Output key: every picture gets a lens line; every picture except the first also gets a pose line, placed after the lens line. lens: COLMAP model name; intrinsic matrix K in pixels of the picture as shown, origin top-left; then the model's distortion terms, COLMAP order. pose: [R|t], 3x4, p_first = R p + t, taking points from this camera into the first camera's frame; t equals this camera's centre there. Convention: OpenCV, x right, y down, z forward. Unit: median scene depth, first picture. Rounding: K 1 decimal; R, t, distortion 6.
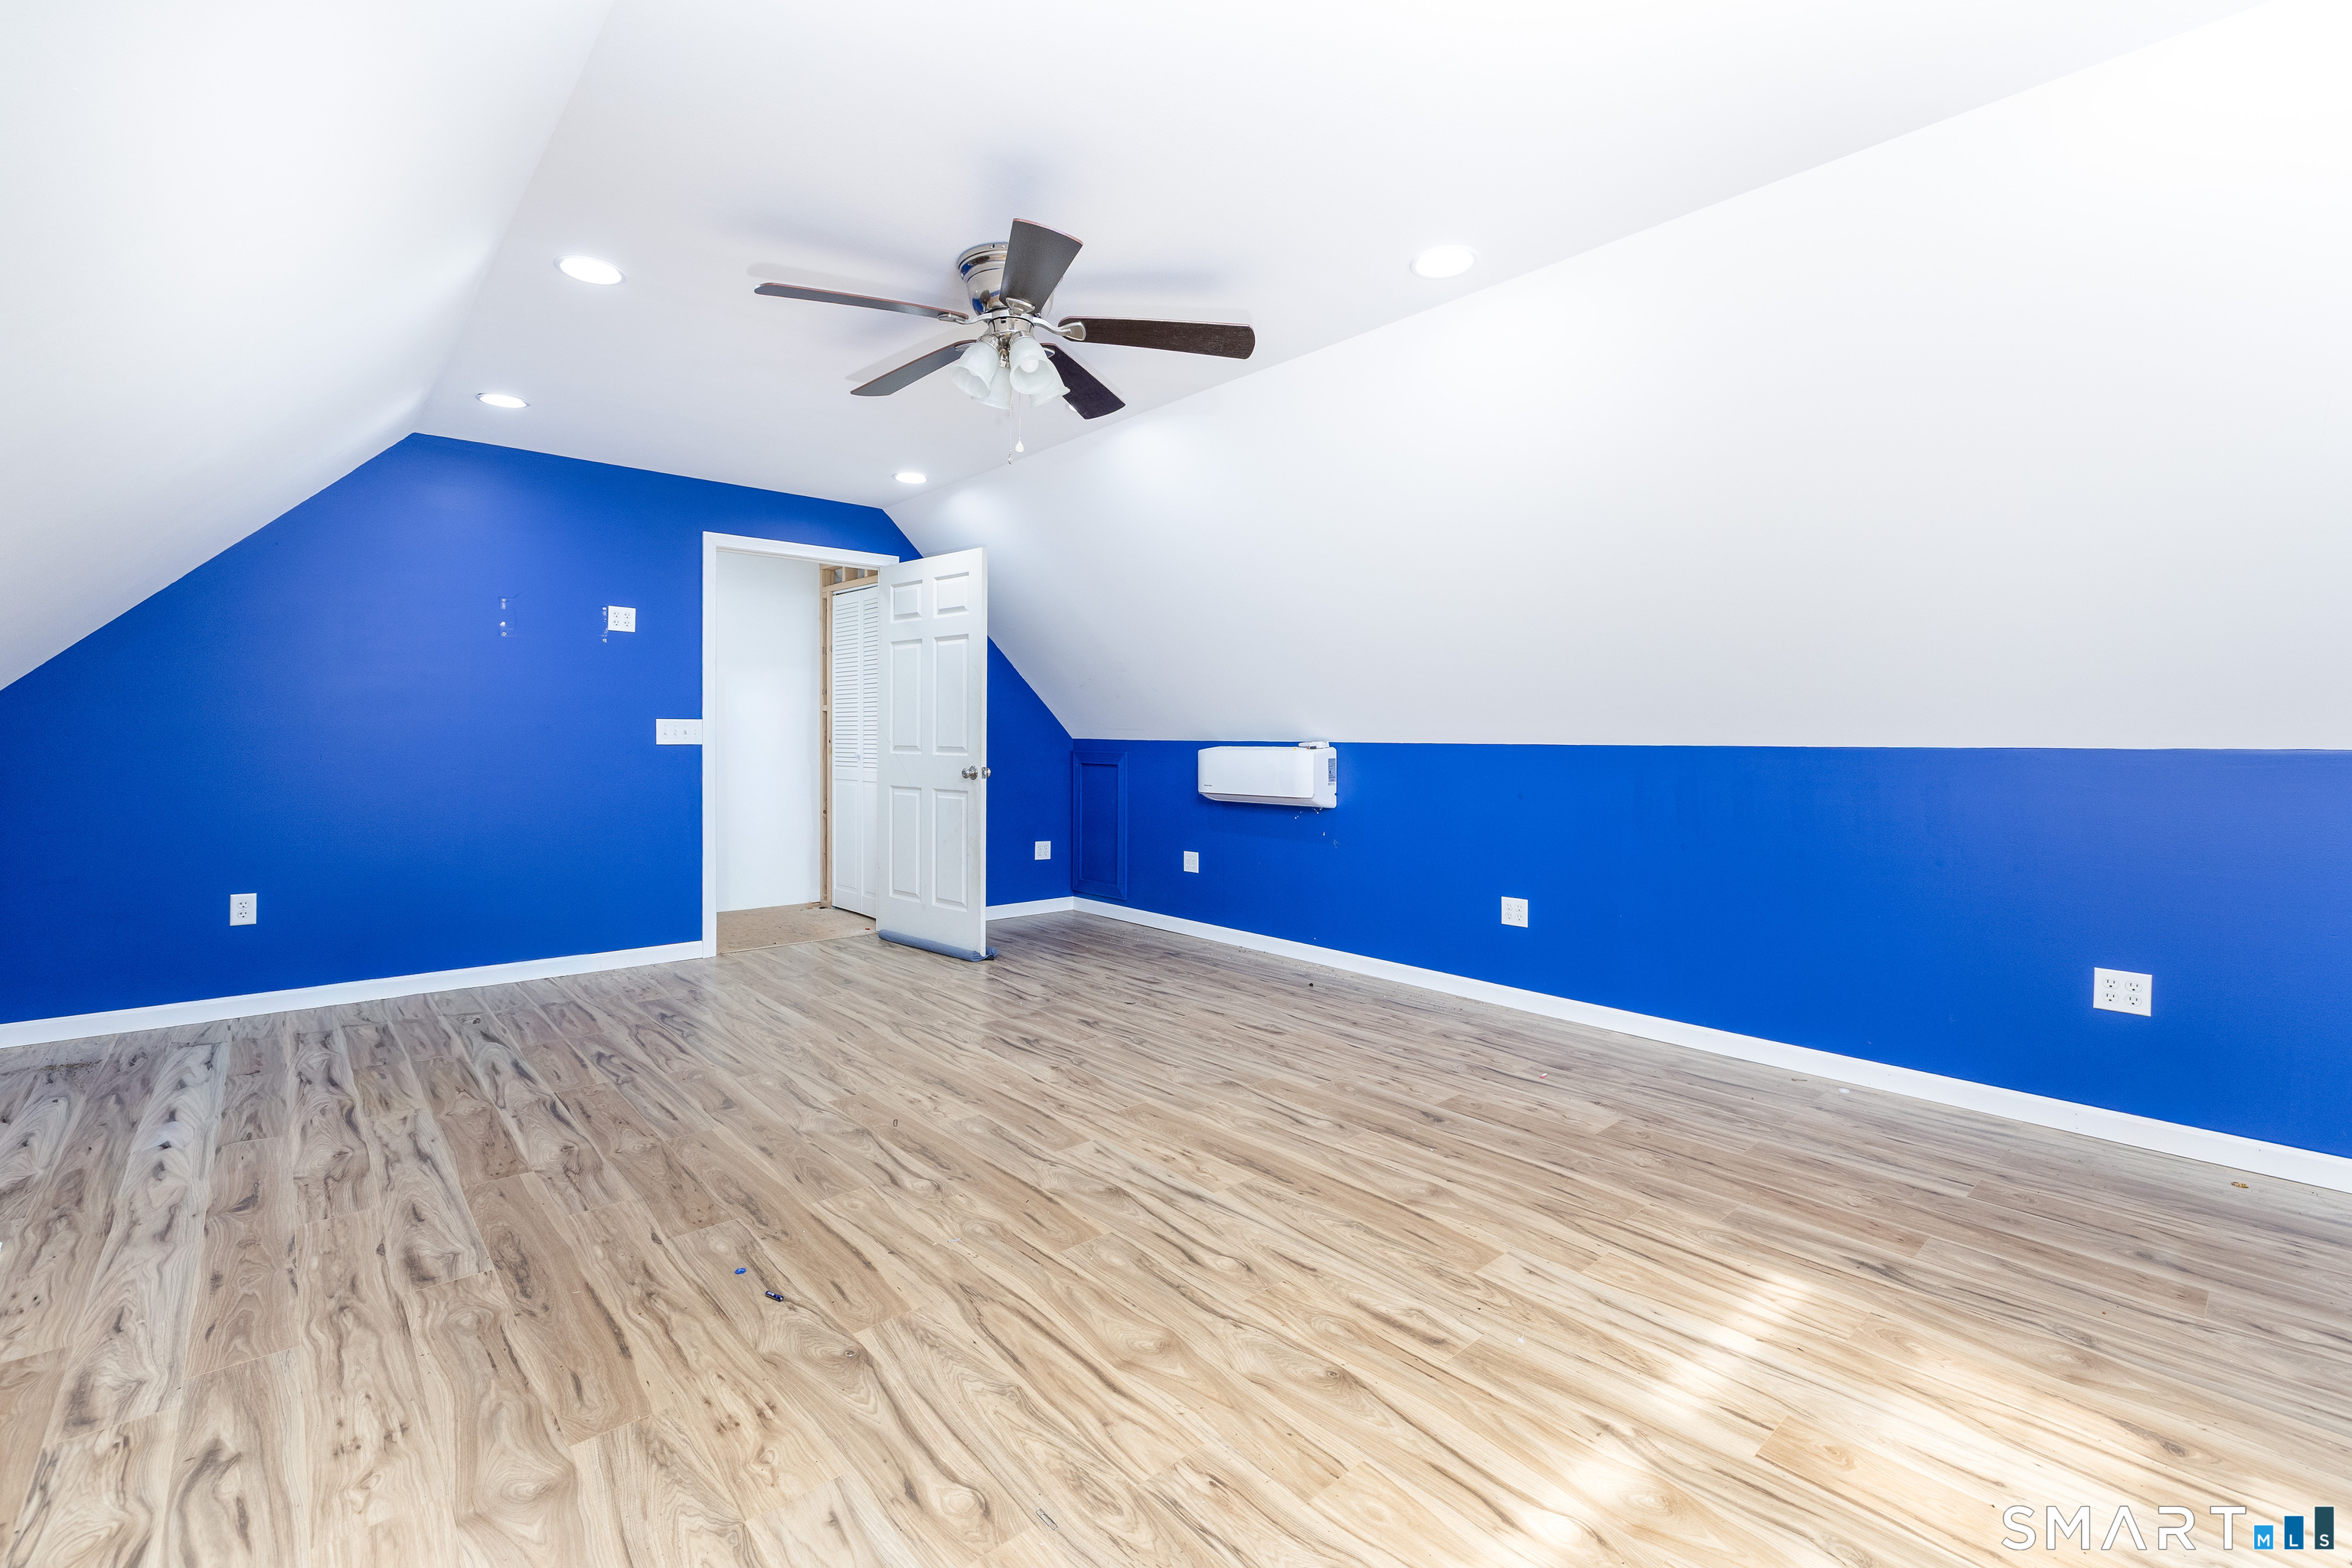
lens RADIAL K [[1009.8, 0, 1173.8], [0, 1009.8, 778.1], [0, 0, 1]] dist [-0.001062, -0.000045]
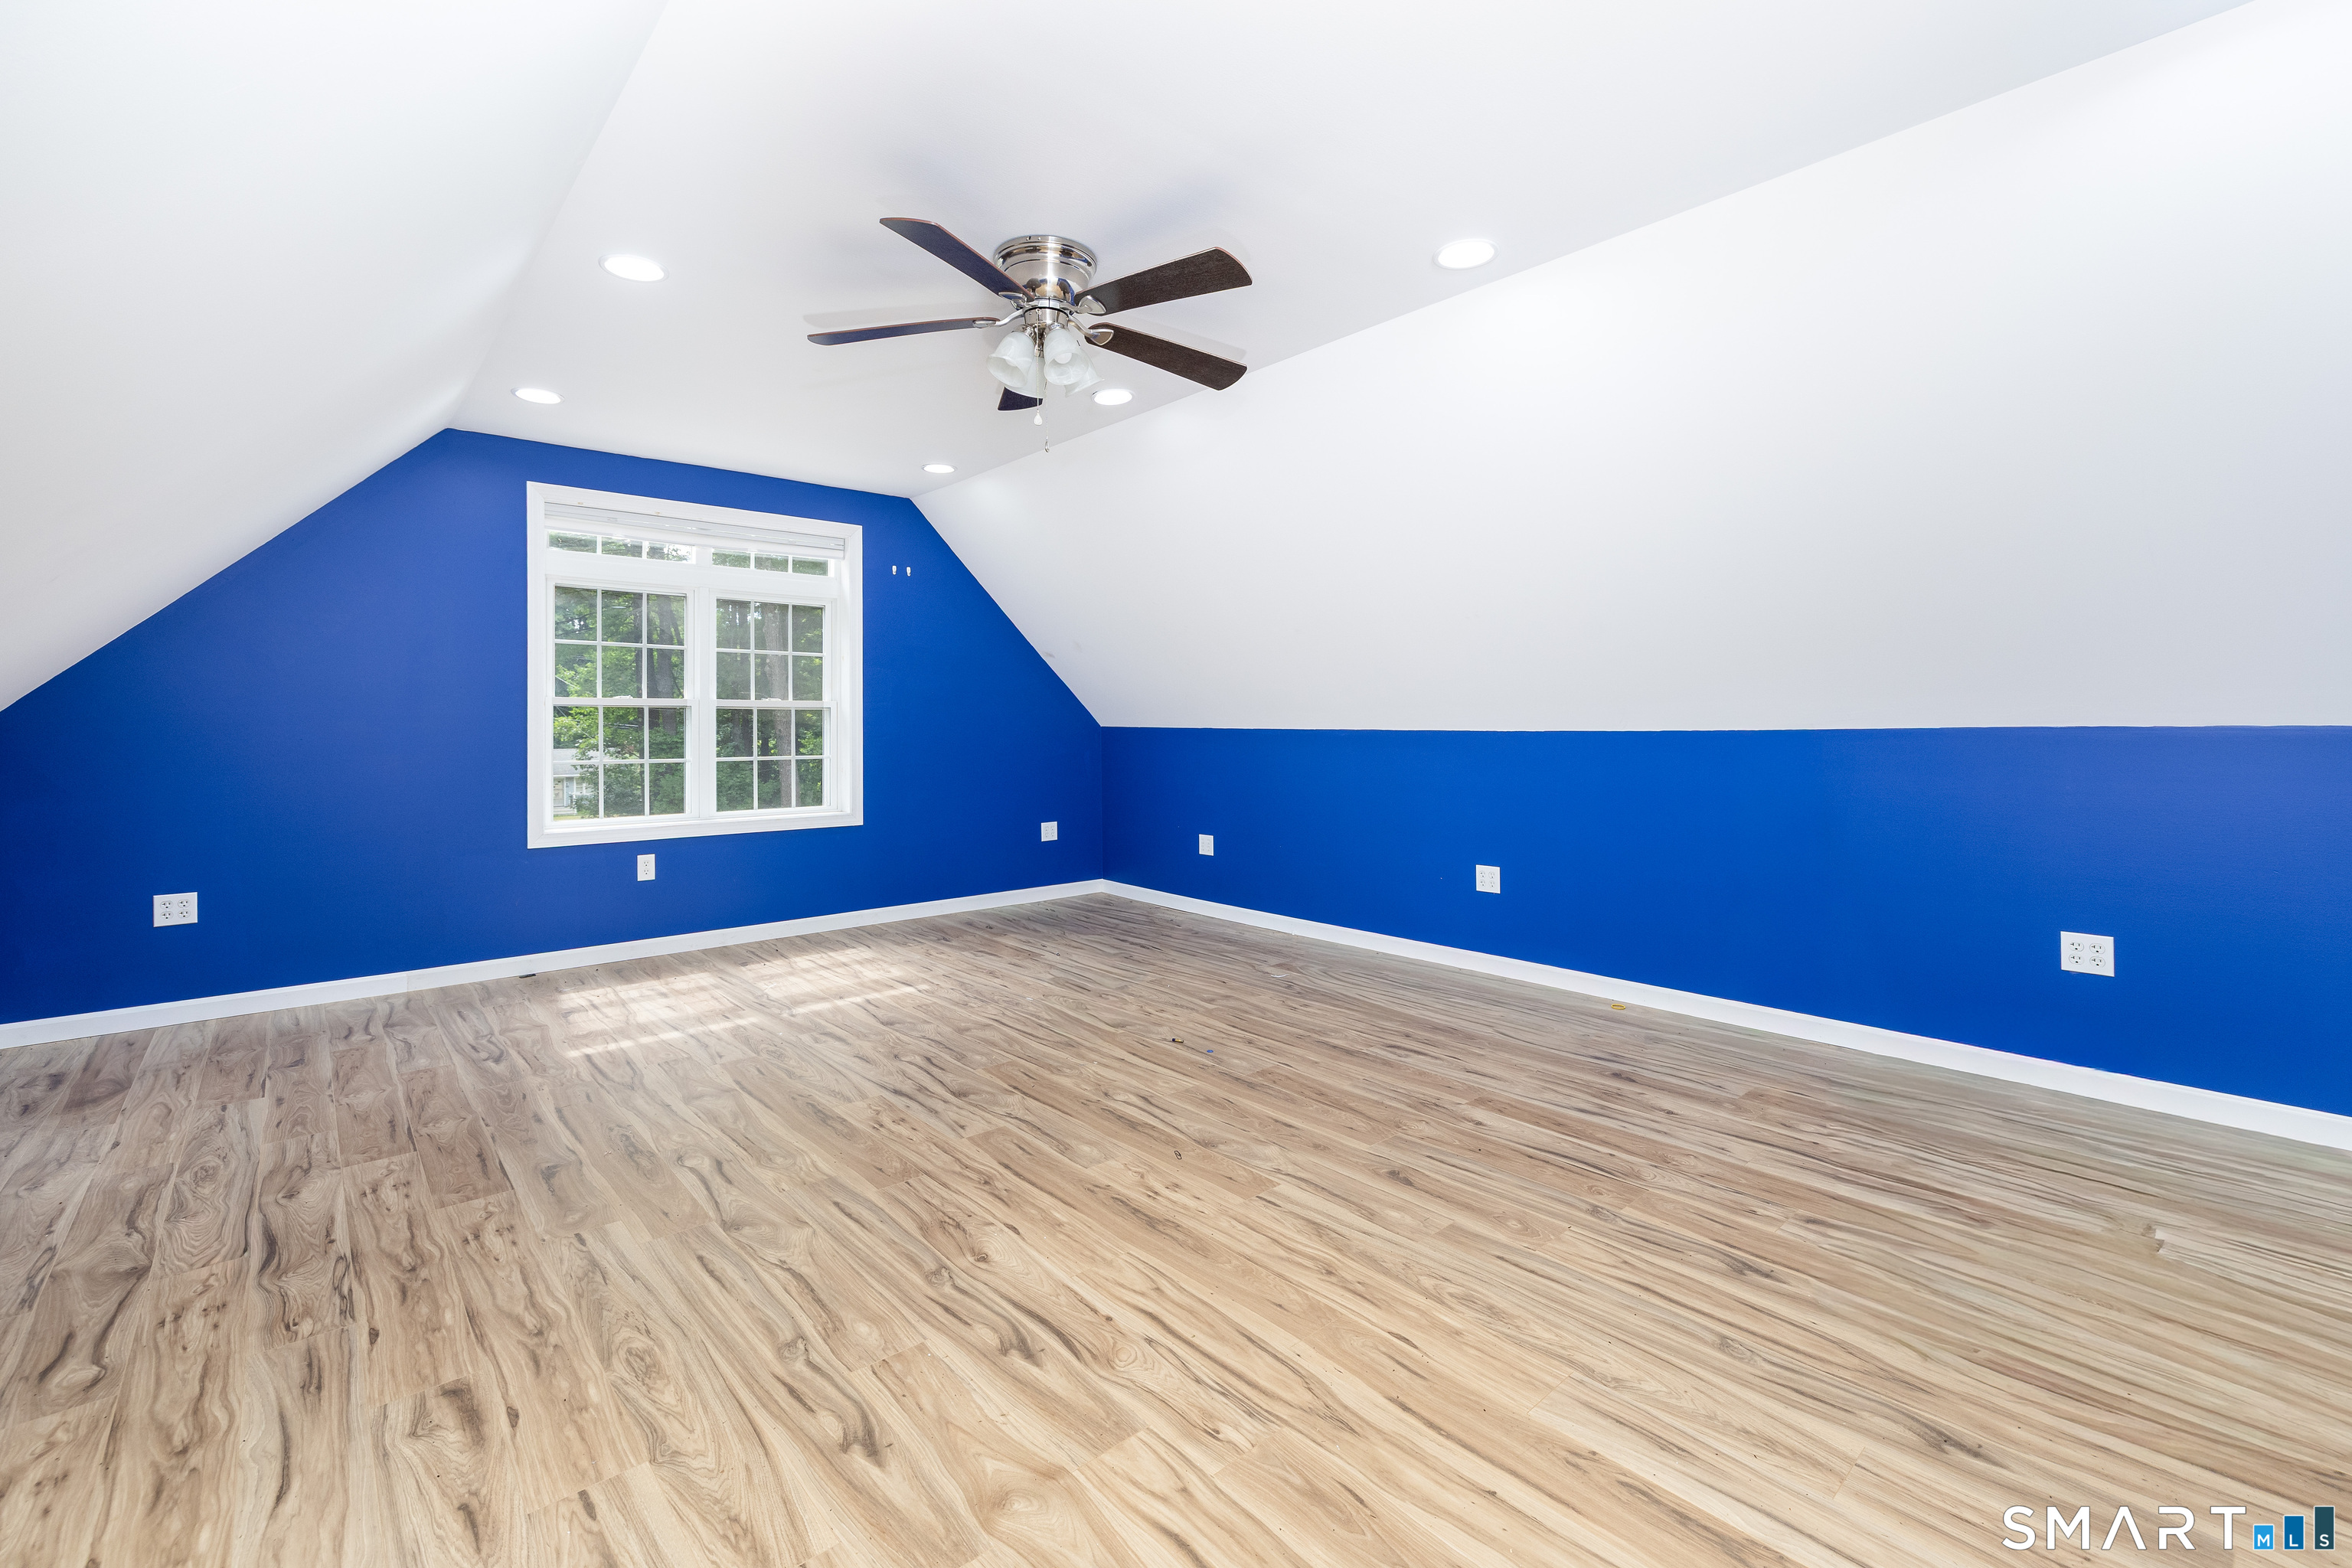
lens RADIAL K [[1009.8, 0, 1206.6], [0, 1009.8, 724.2], [0, 0, 1]] dist [-0.001062, -0.000045]
pose [[-0.999915, -0.002685, -0.012729, -0.295253], [-0.003172, 0.999258, 0.038389, -0.076963], [0.012616, 0.038427, -0.999182, 1.925160]]
